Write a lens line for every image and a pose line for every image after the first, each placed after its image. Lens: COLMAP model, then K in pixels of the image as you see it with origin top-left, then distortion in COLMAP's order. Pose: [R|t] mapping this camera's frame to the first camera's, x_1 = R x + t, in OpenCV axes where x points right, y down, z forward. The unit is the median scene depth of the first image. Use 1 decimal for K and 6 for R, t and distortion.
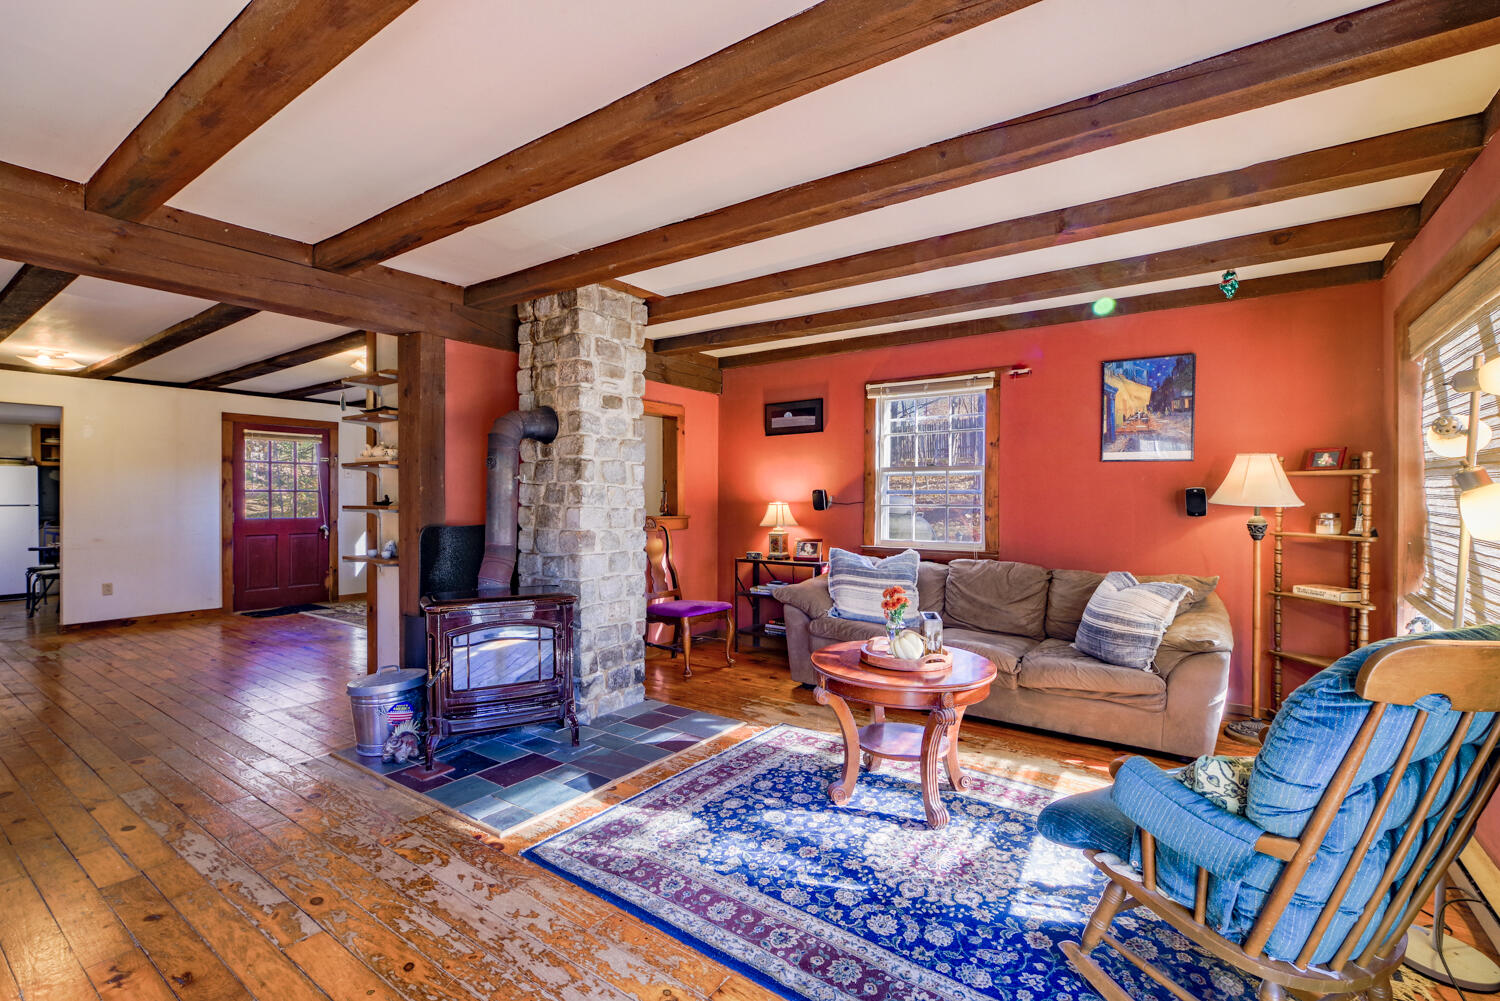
lens RADIAL K [[667.8, 0, 745.5], [0, 667.8, 502.5], [0, 0, 1]] dist [-0.022405, 0.000163]
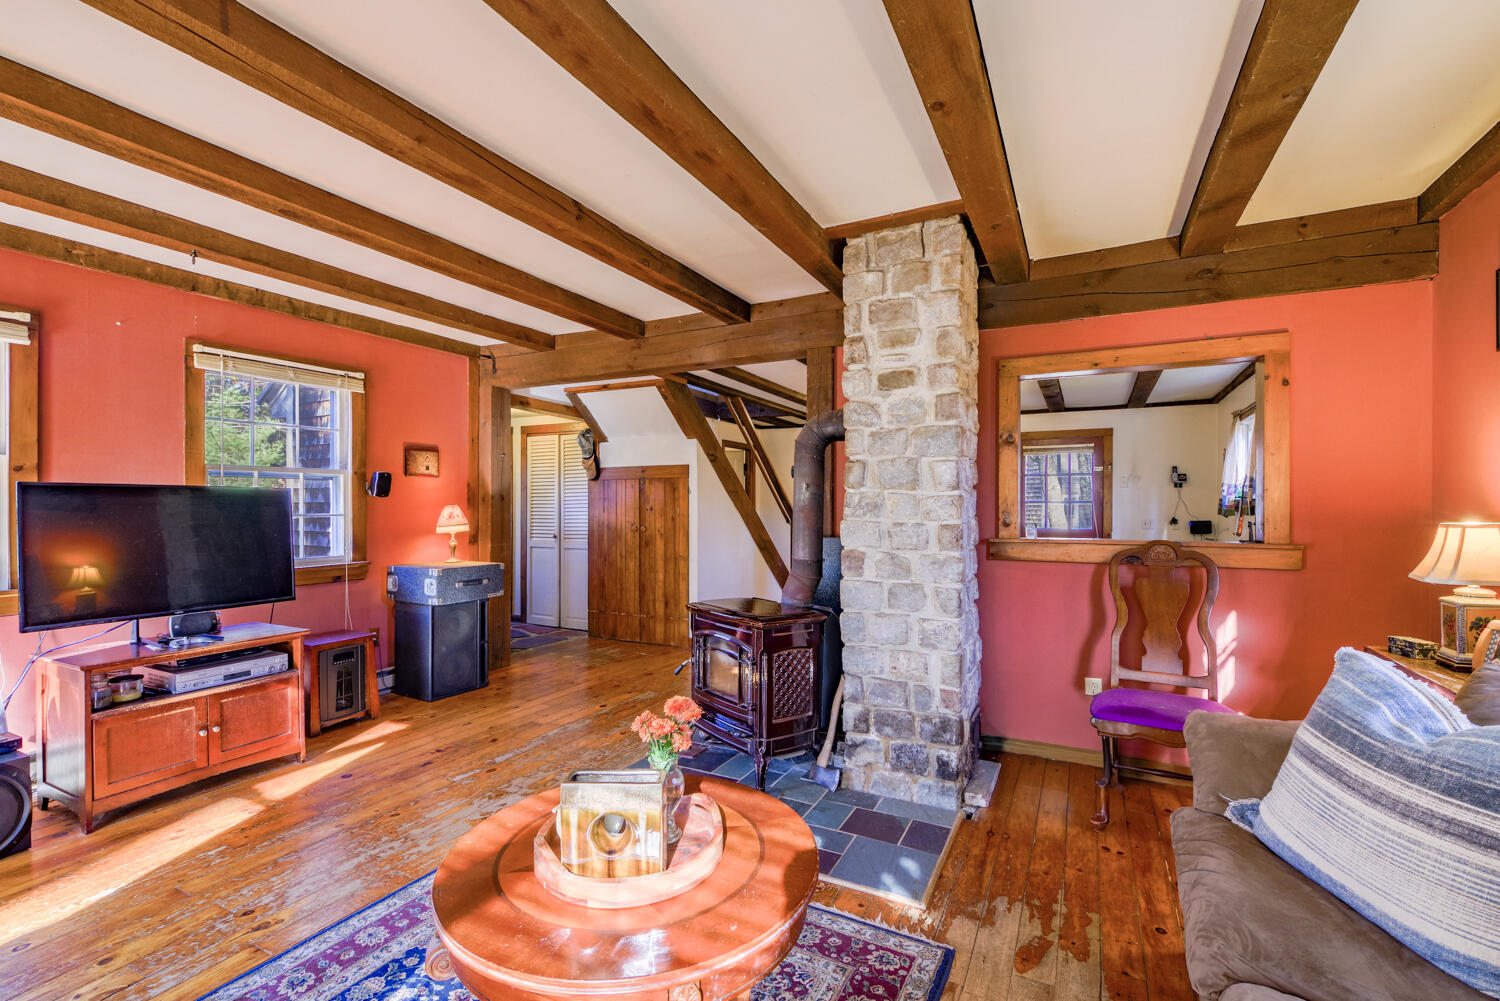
lens RADIAL K [[667.8, 0, 742.0], [0, 667.8, 507.8], [0, 0, 1]] dist [-0.022405, 0.000163]
pose [[0.124005, -0.000383, -0.992281, 0.515198], [-0.008343, 0.999964, -0.001429, -0.005628], [0.992246, 0.008455, 0.123998, 0.740315]]
